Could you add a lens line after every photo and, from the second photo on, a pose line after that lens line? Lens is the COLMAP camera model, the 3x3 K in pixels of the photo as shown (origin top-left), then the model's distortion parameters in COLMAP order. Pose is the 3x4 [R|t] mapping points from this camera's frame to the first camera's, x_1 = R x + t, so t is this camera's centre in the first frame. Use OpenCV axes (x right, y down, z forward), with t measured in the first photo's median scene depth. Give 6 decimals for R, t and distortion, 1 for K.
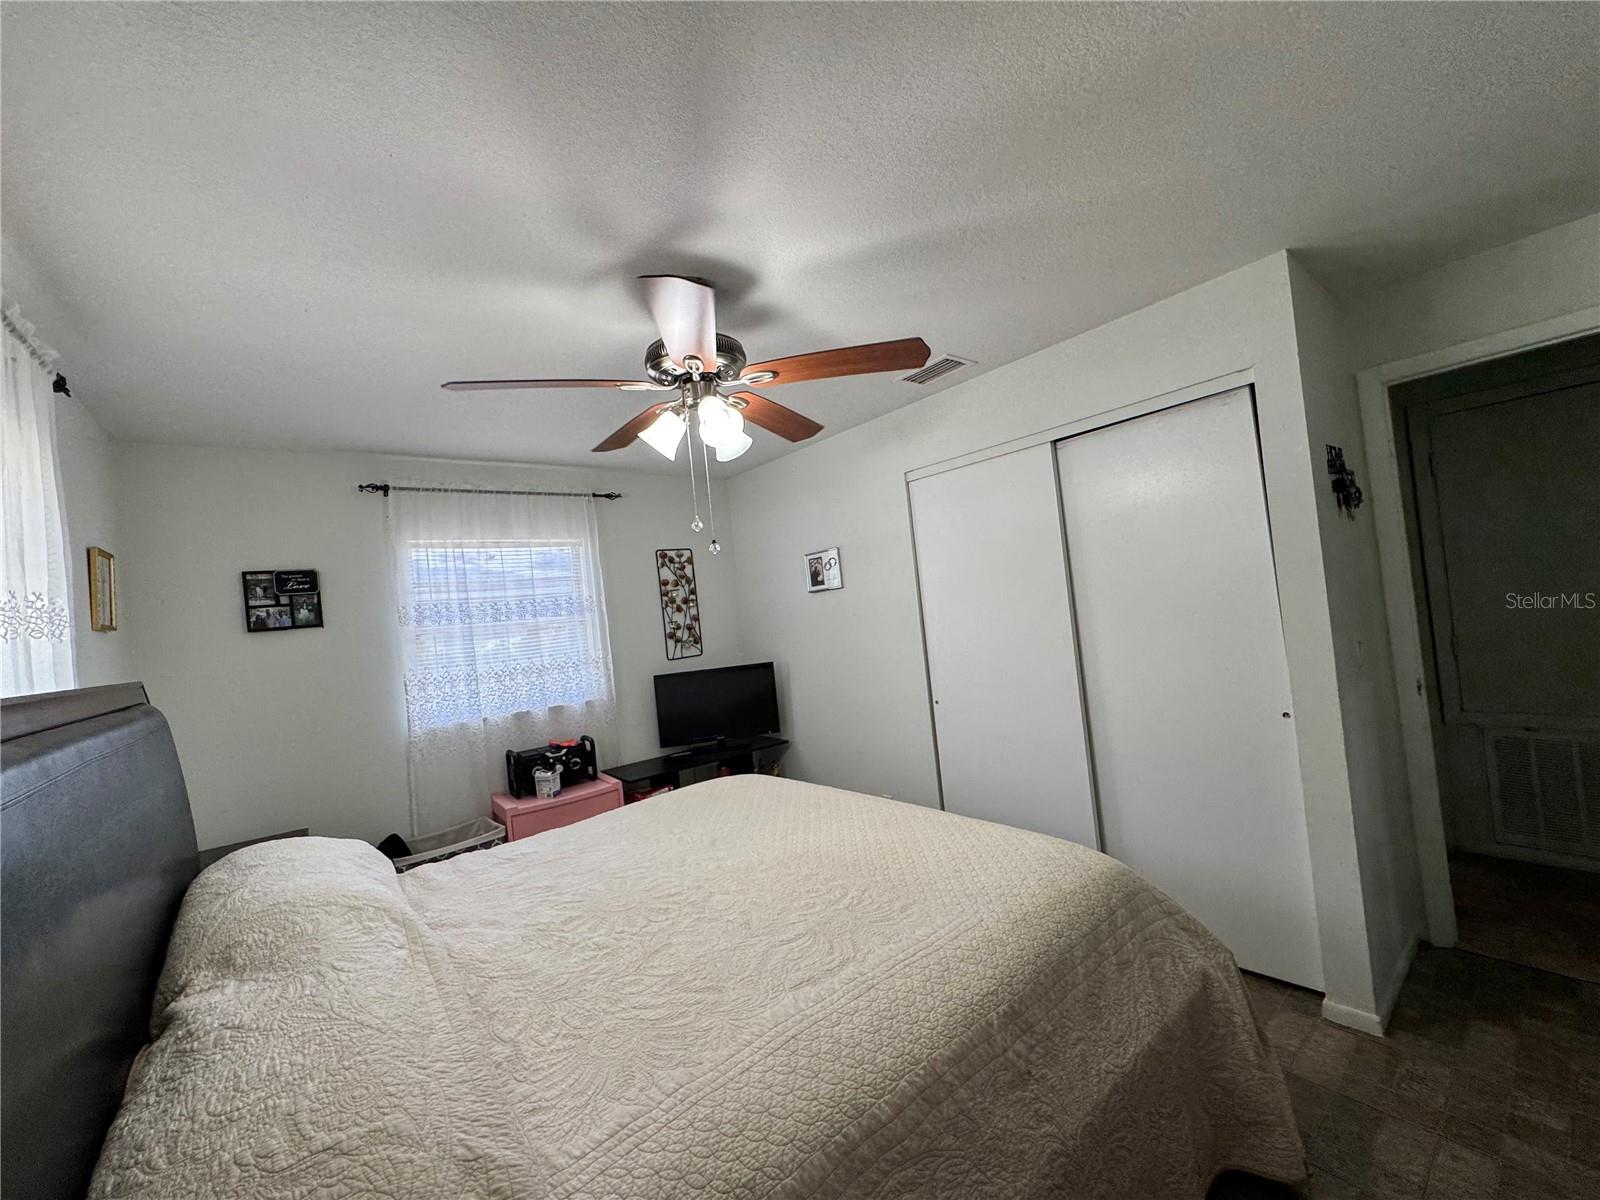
lens RADIAL K [[638.1, 0, 799.0], [0, 638.1, 598.5], [0, 0, 1]] dist [-0.005358, 0.001081]
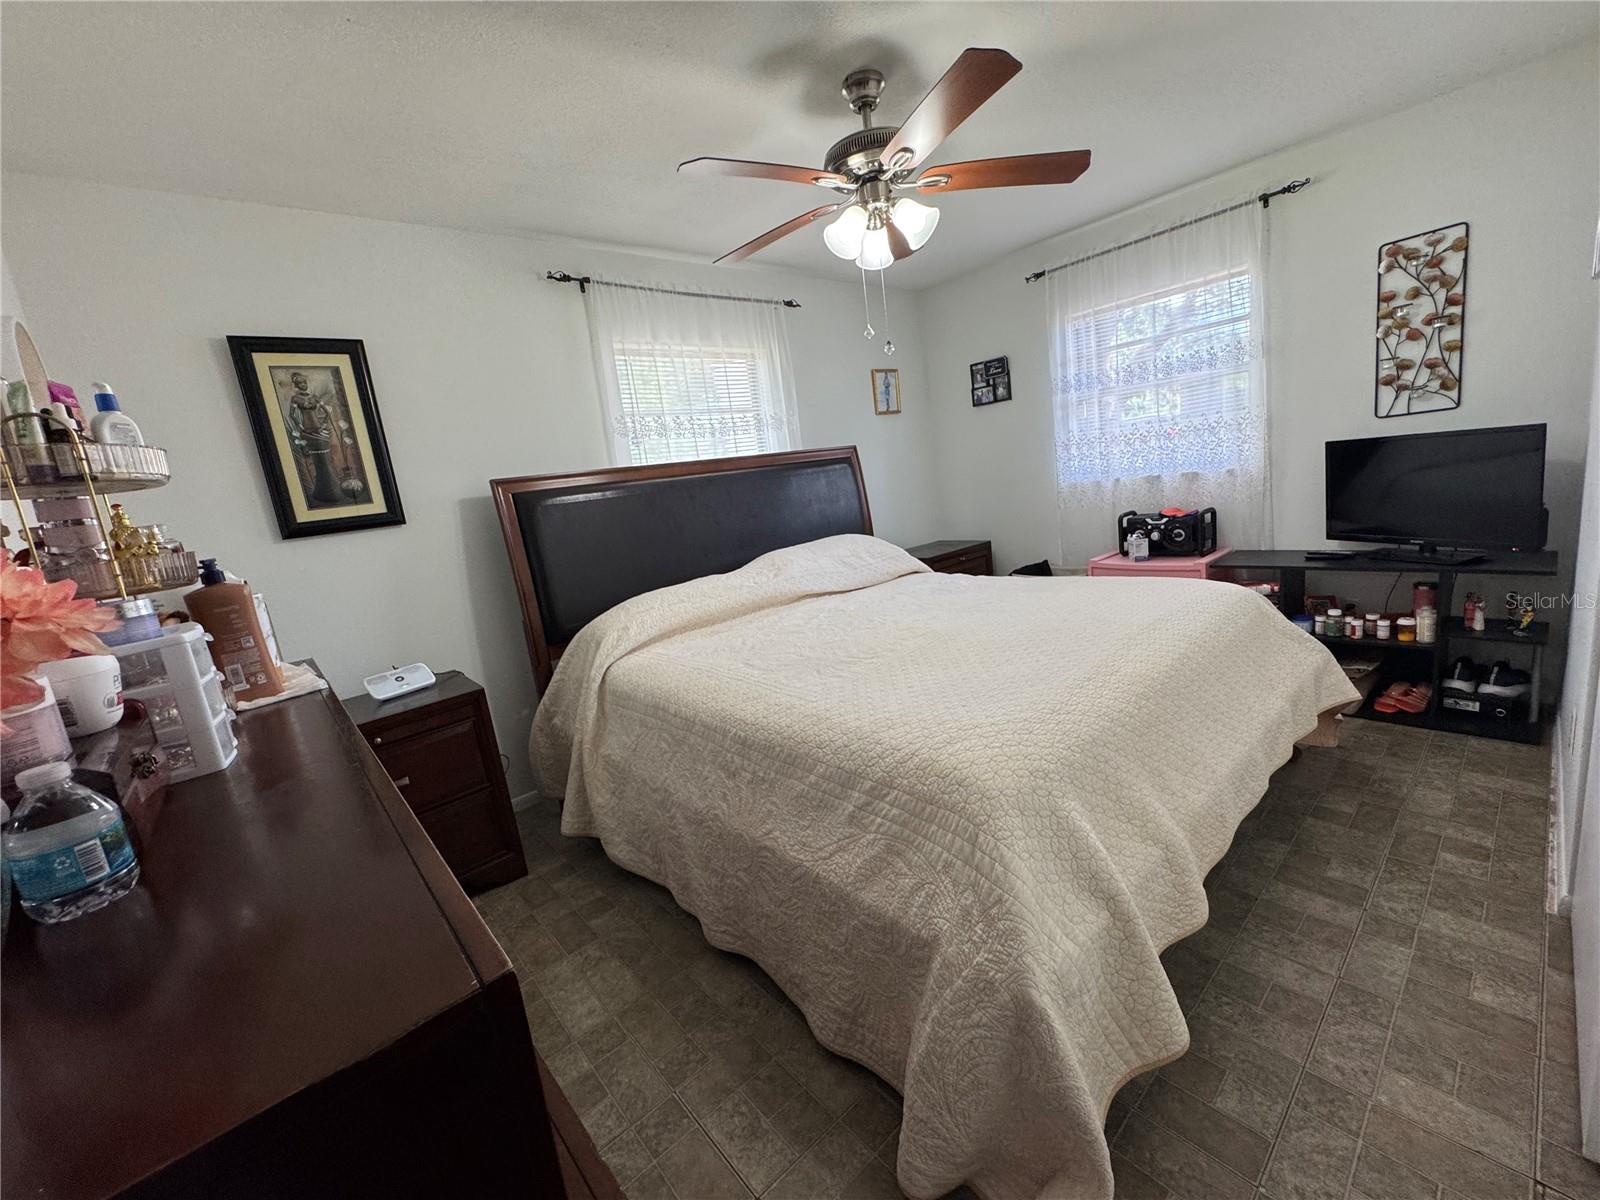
lens RADIAL K [[638.1, 0, 799.0], [0, 638.1, 598.5], [0, 0, 1]] dist [-0.005358, 0.001081]
pose [[0.052547, 0.278133, -0.959104, 0.501392], [0.142241, 0.948554, 0.282867, -0.001688], [0.988436, -0.151288, 0.010282, 0.368764]]
